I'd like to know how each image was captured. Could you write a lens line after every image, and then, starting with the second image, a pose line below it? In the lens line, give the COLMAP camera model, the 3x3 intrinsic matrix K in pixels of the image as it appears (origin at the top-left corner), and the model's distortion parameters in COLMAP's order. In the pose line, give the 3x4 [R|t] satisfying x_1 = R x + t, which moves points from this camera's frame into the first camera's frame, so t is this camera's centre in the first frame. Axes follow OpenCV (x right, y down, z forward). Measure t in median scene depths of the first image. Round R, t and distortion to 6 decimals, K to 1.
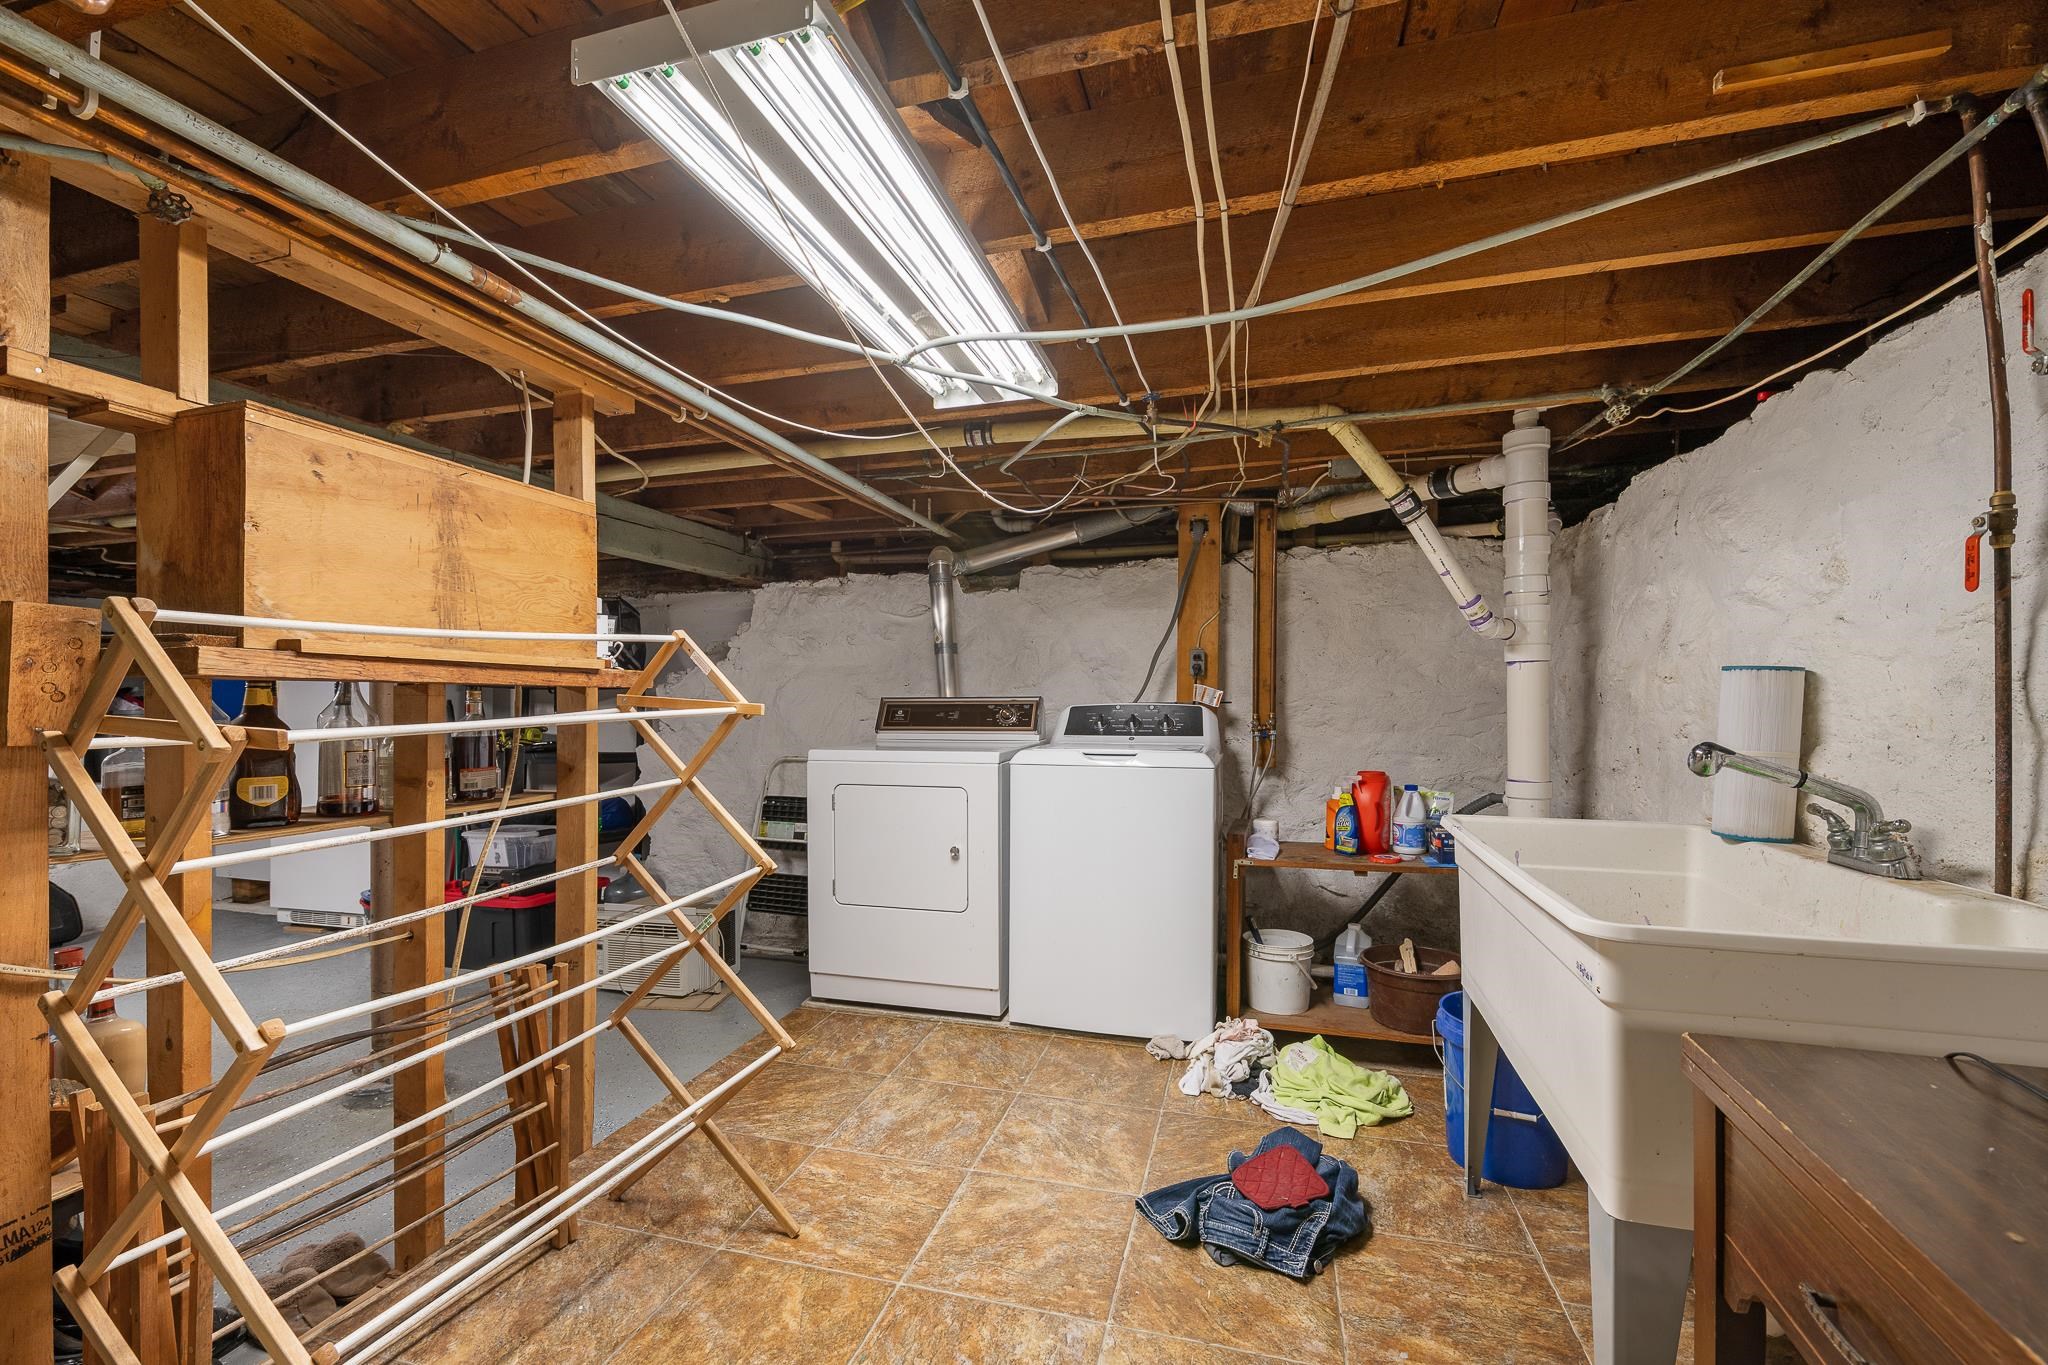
lens RADIAL K [[824.3, 0, 1026.4], [0, 824.3, 709.6], [0, 0, 1]] dist [-0.010718, 0.000244]
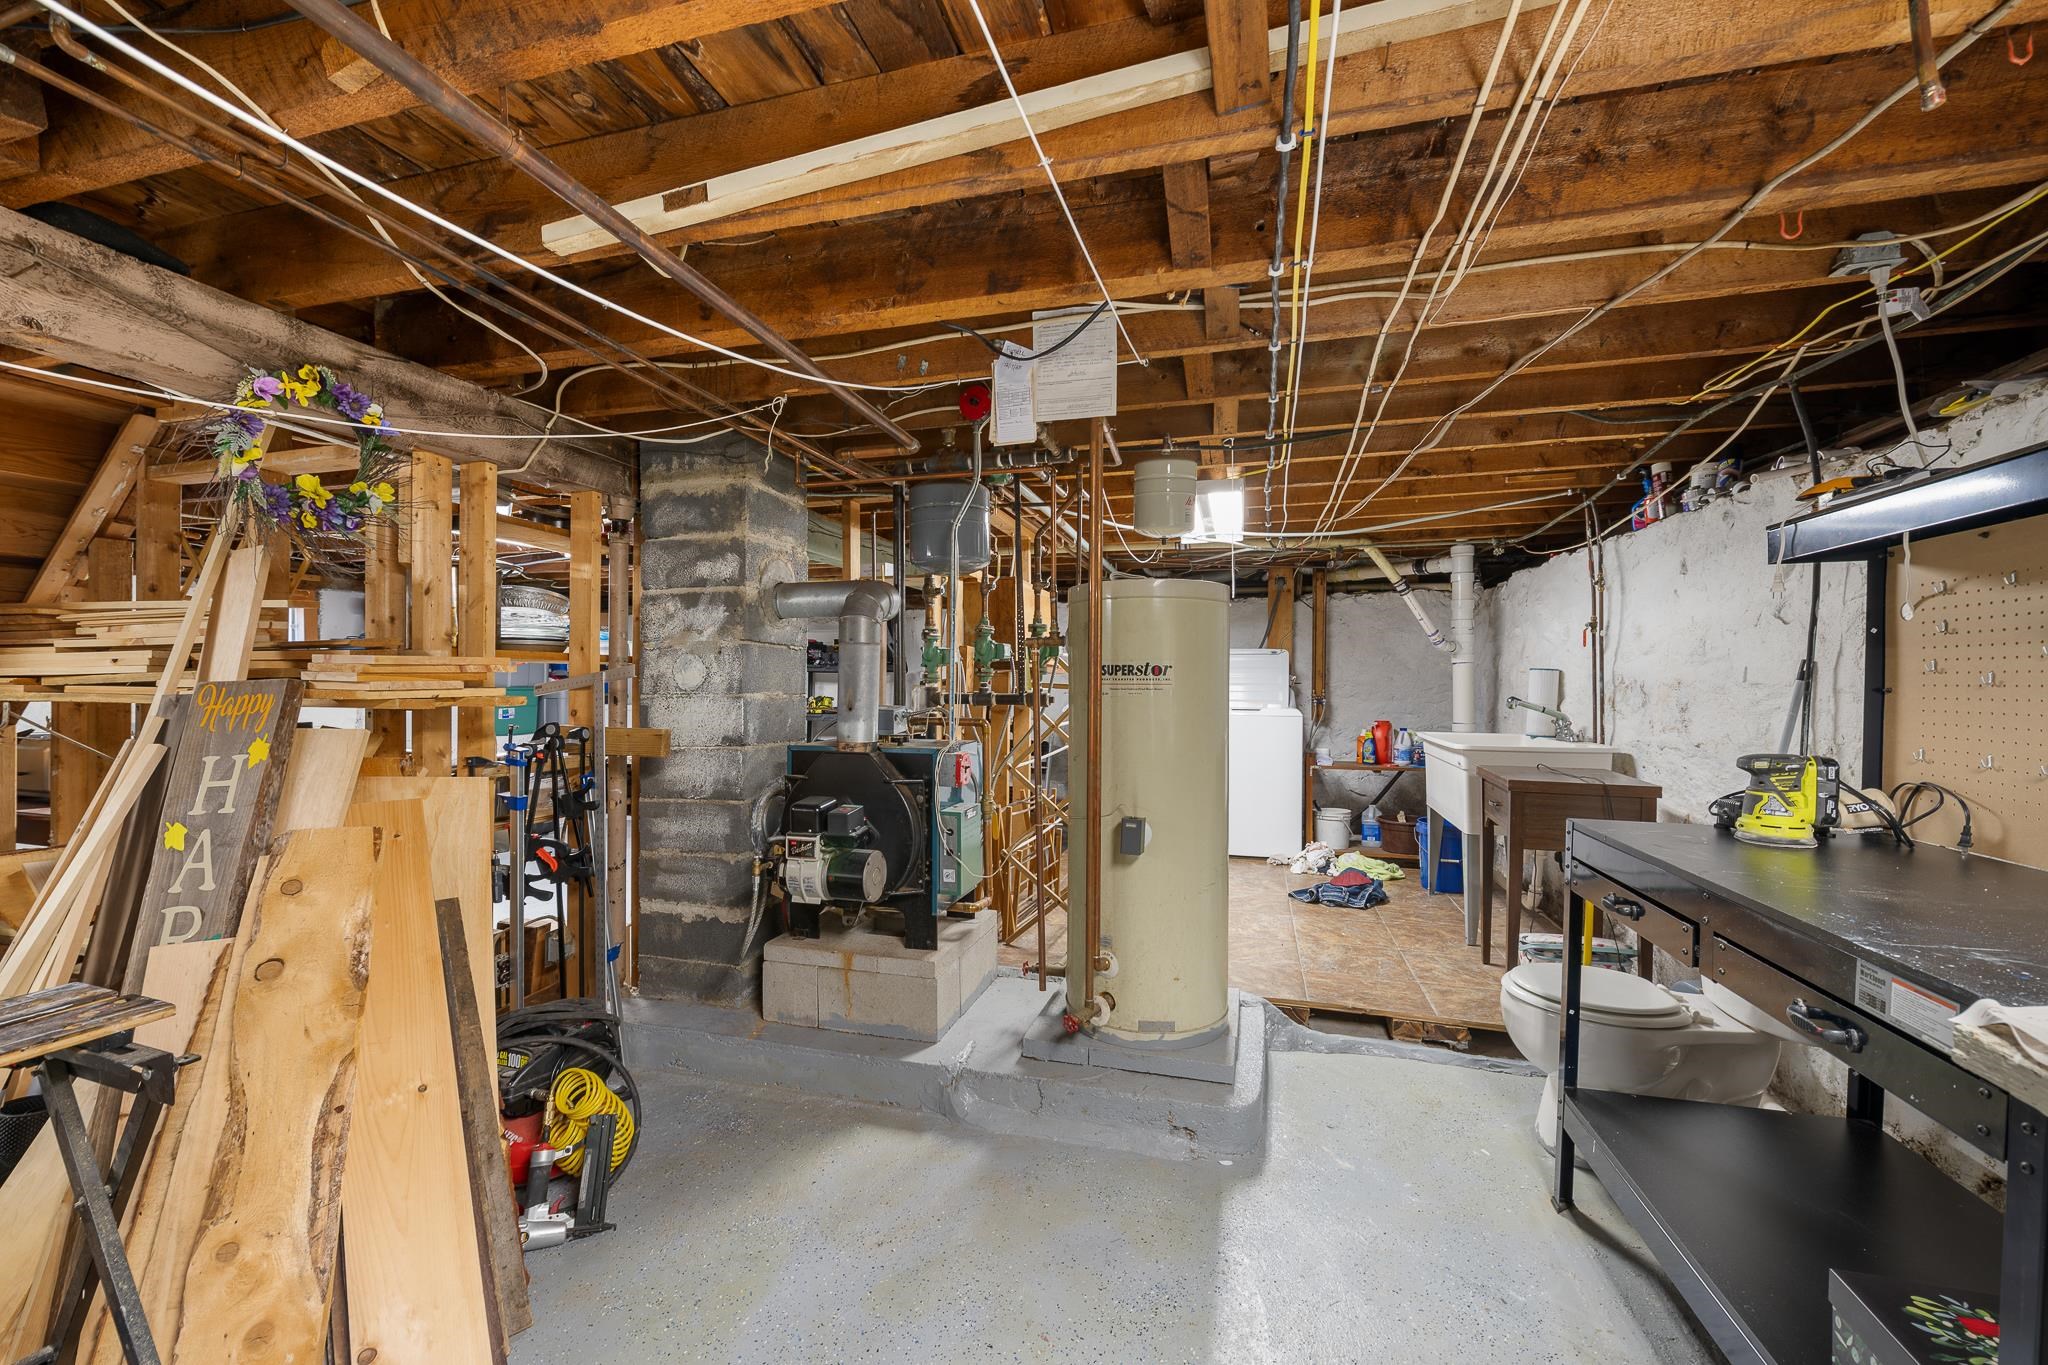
lens RADIAL K [[824.3, 0, 1027.1], [0, 824.3, 686.9], [0, 0, 1]] dist [-0.010718, 0.000244]
pose [[0.999864, 0.005685, 0.015498, -0.428673], [-0.005562, 0.999953, -0.007944, 0.019317], [-0.015543, 0.007857, 0.999848, -0.881500]]
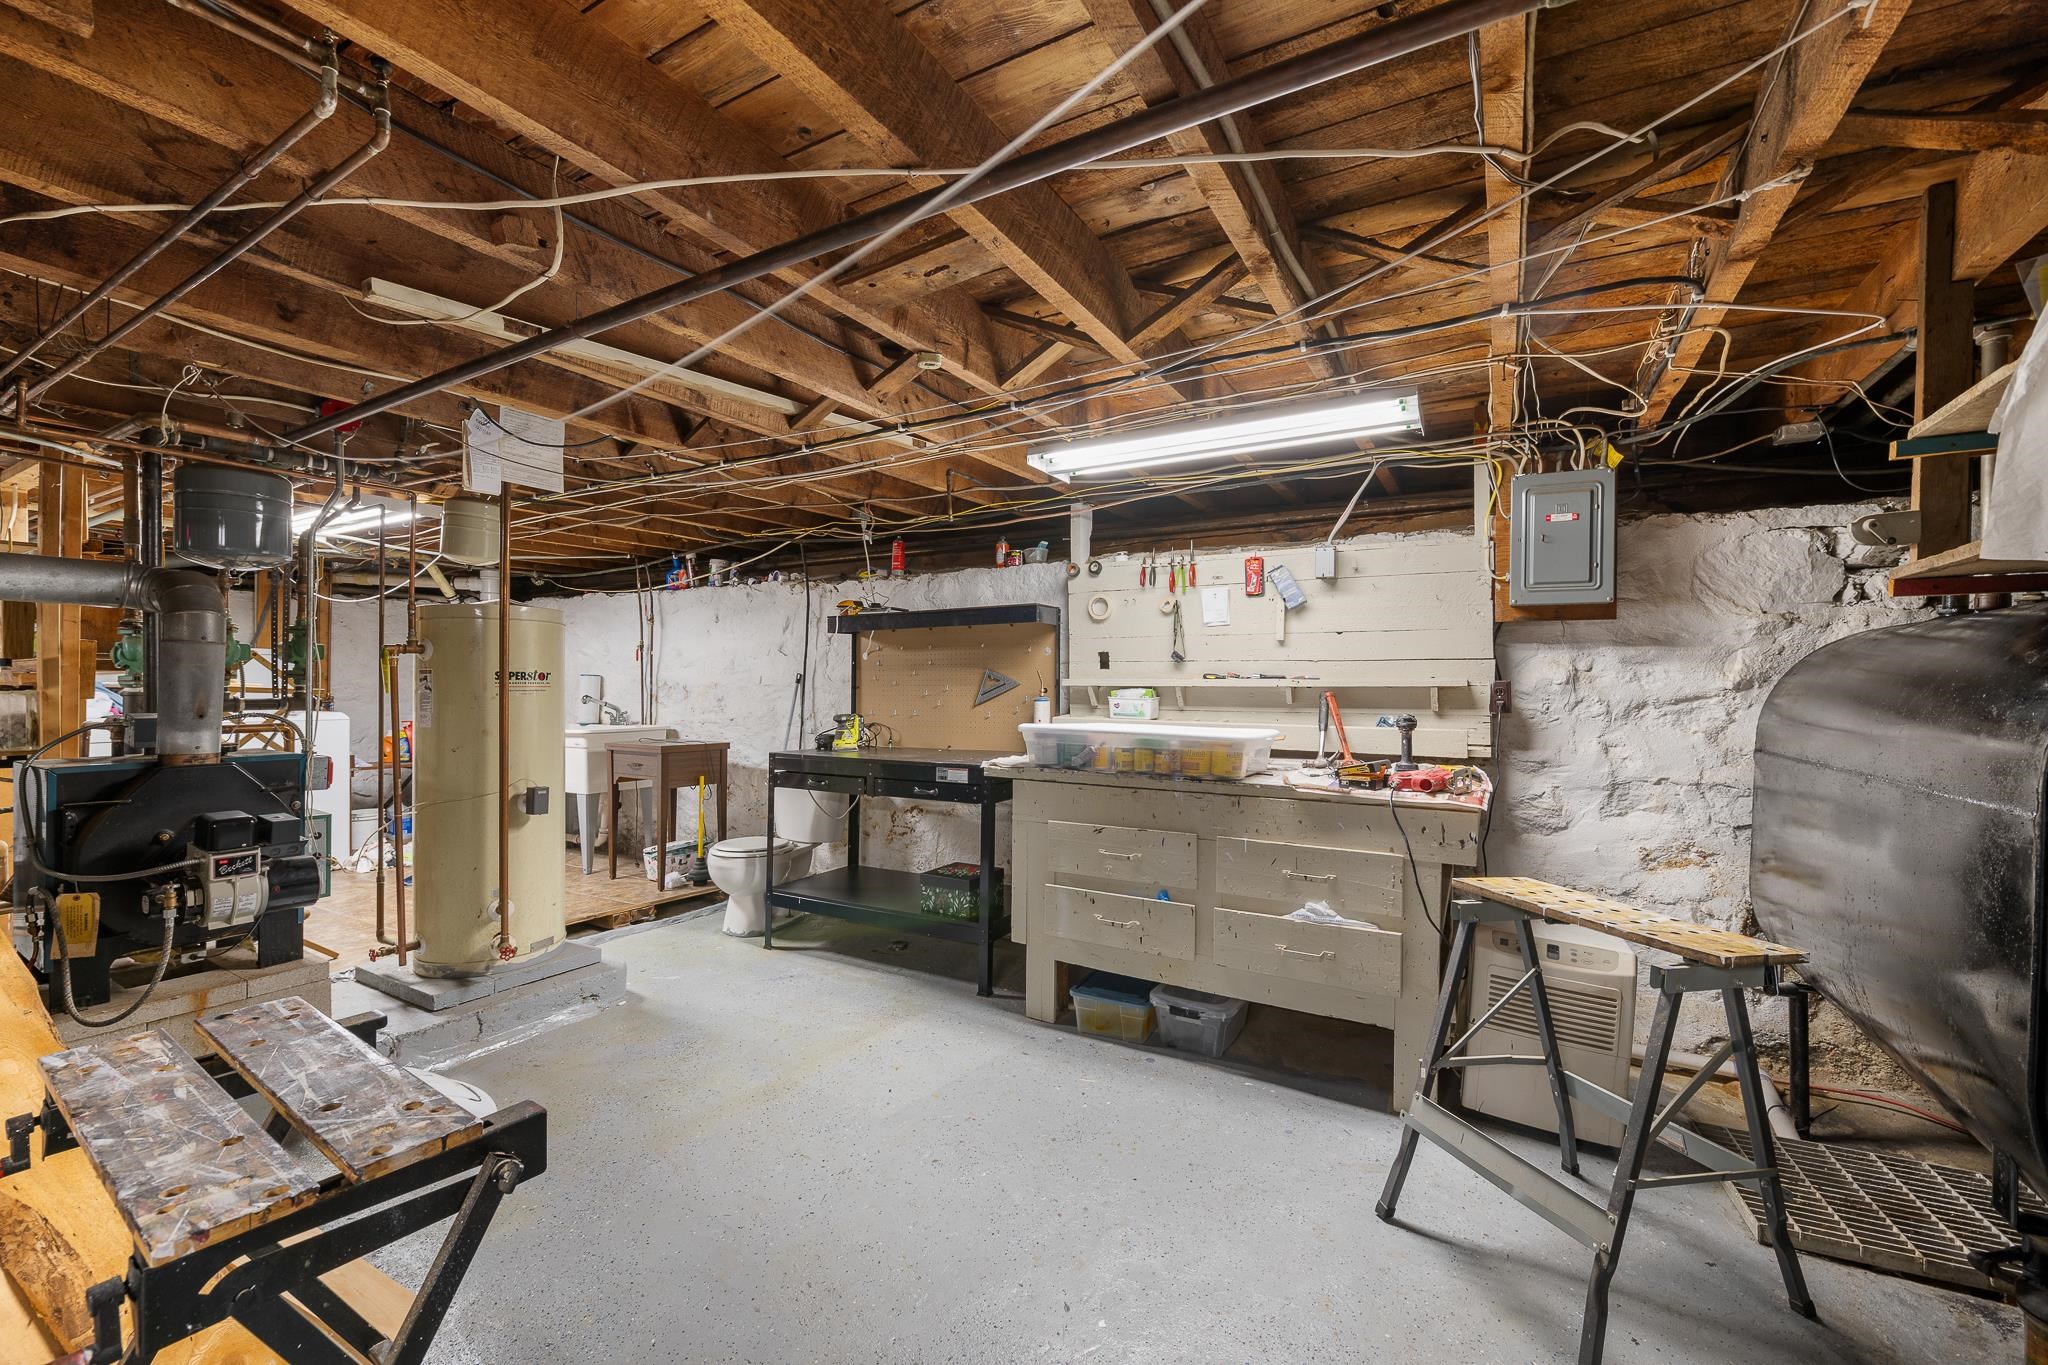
lens RADIAL K [[824.3, 0, 1021.3], [0, 824.3, 681.8], [0, 0, 1]] dist [-0.010718, 0.000244]
pose [[0.234572, 0.007142, 0.972073, -1.212671], [0.012871, 0.999863, -0.010452, 0.022738], [-0.972014, 0.014963, 0.234448, -0.939391]]
